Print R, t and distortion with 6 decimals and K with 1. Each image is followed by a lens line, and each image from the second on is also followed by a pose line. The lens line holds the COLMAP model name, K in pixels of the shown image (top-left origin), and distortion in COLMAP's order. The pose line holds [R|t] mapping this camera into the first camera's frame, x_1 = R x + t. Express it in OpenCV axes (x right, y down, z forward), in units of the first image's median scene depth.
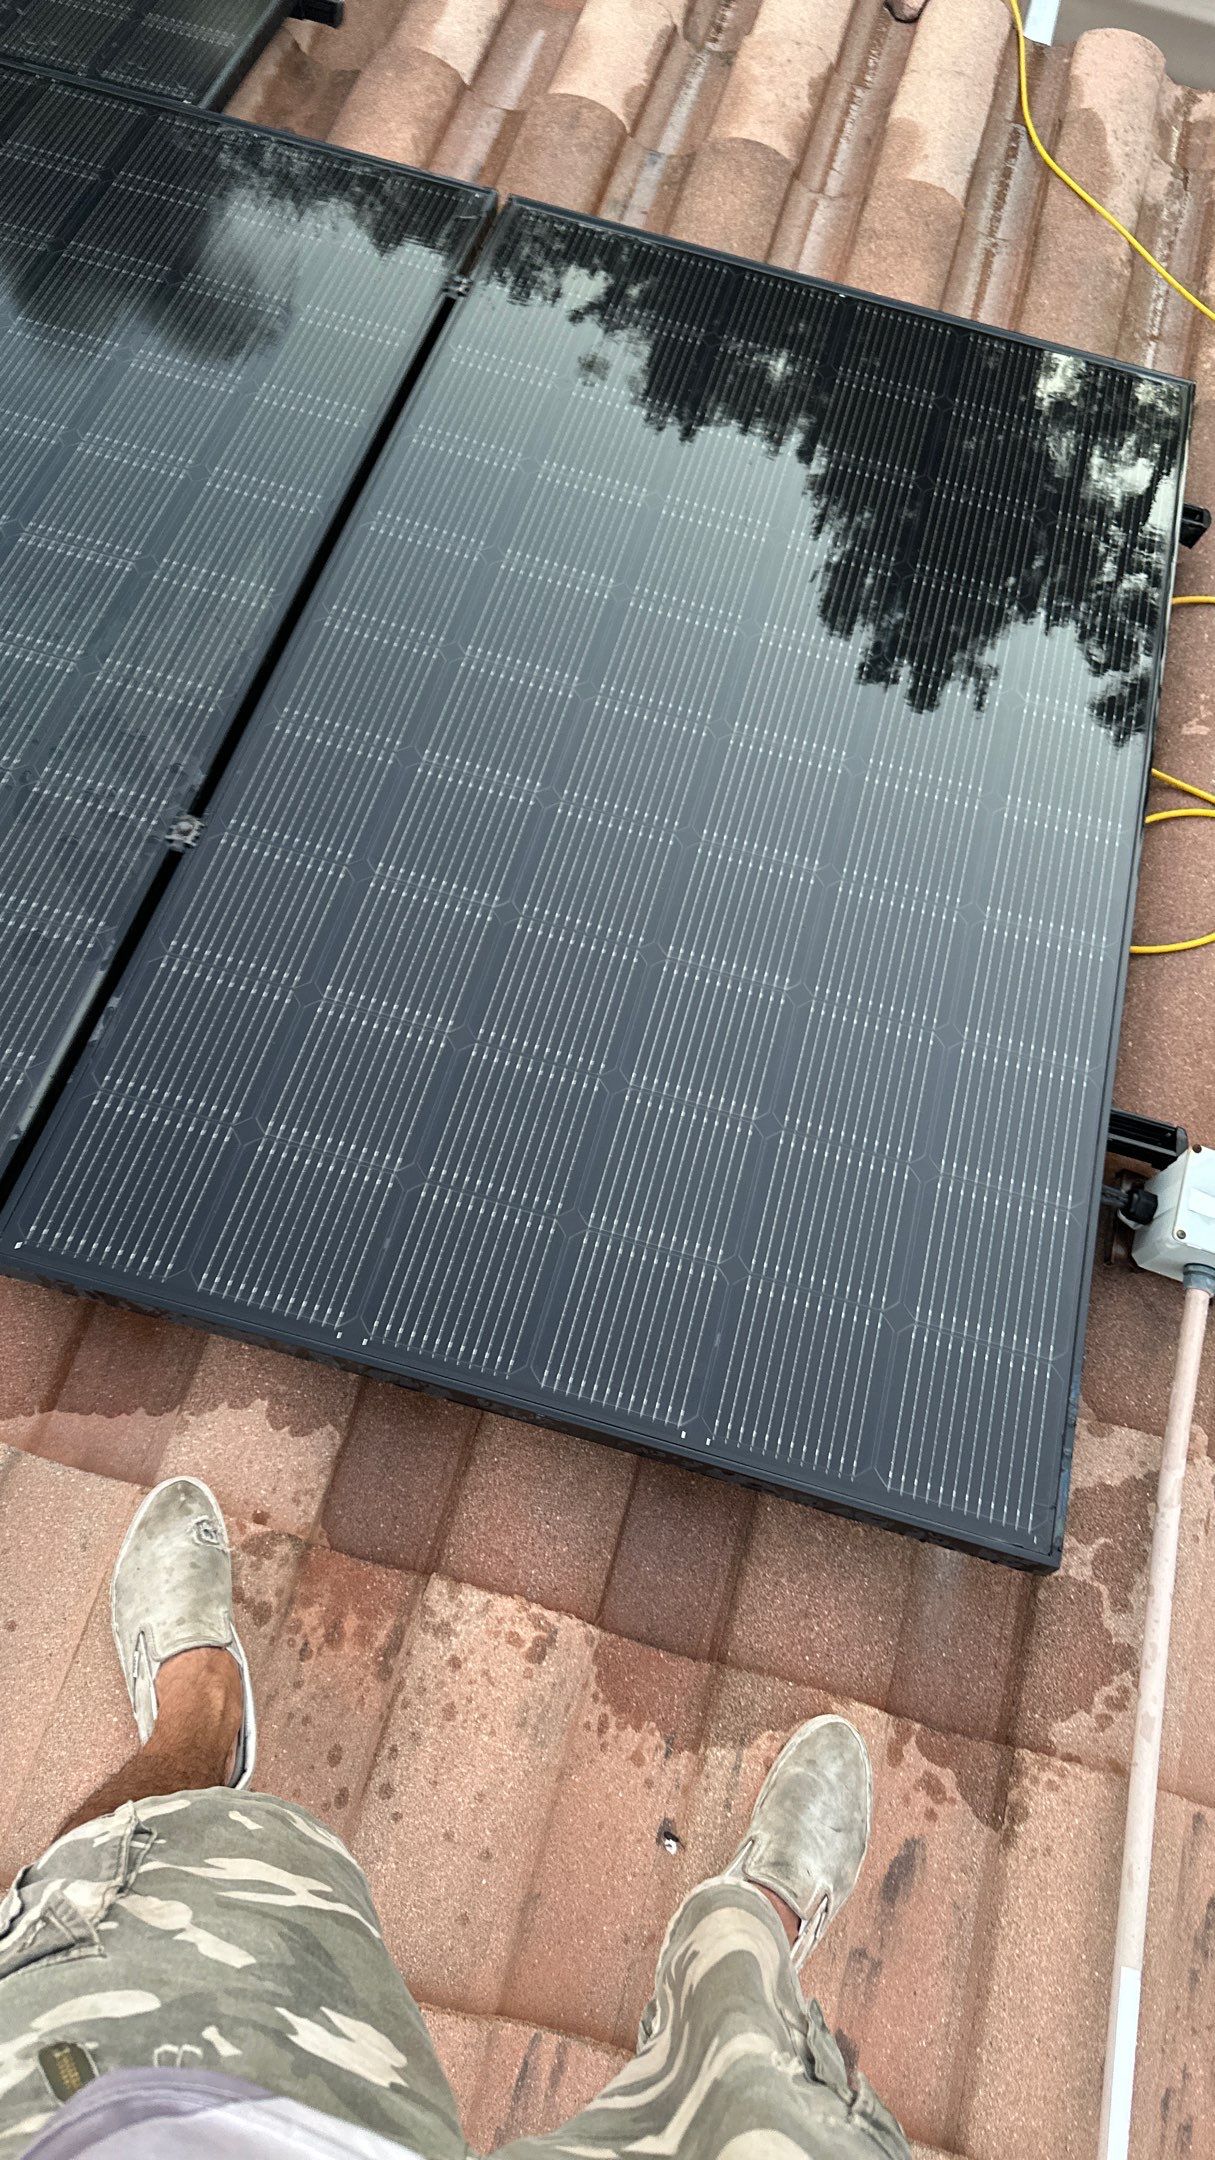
lens RADIAL K [[1547.7, 0, 608.0], [0, 1547.7, 1103.8], [0, 0, 1]] dist [0.030709, -0.045621]
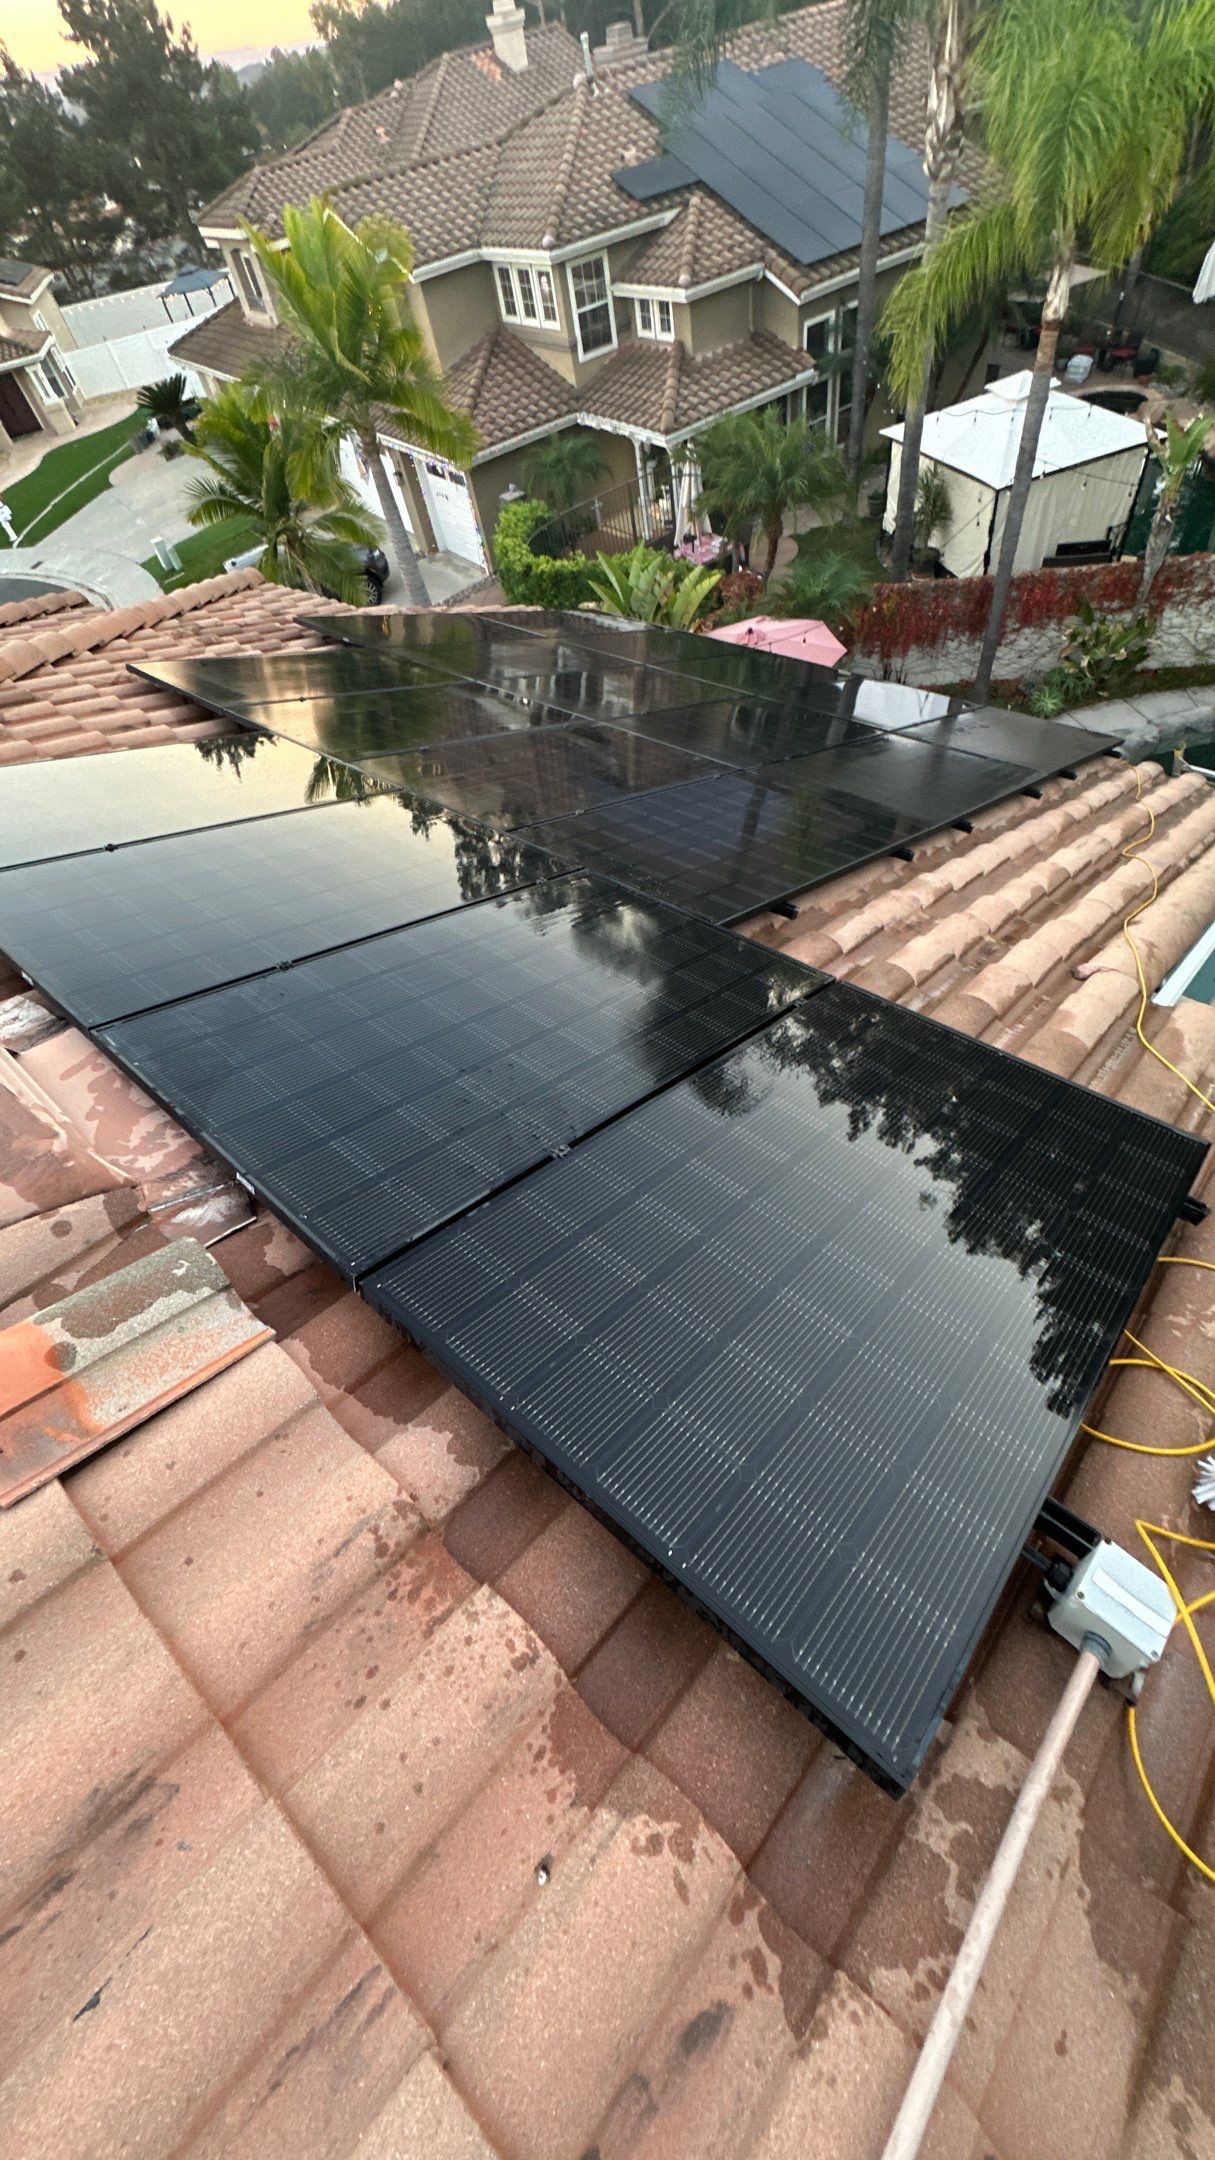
lens RADIAL K [[859.1, 0, 597.4], [0, 859.1, 1089.2], [0, 0, 1]] dist [0.001014, -0.000070]
pose [[0.890467, 0.249908, -0.380281, 0.180951], [-0.404576, 0.817327, -0.410236, 0.210286], [0.208293, 0.519155, 0.828910, 0.080910]]
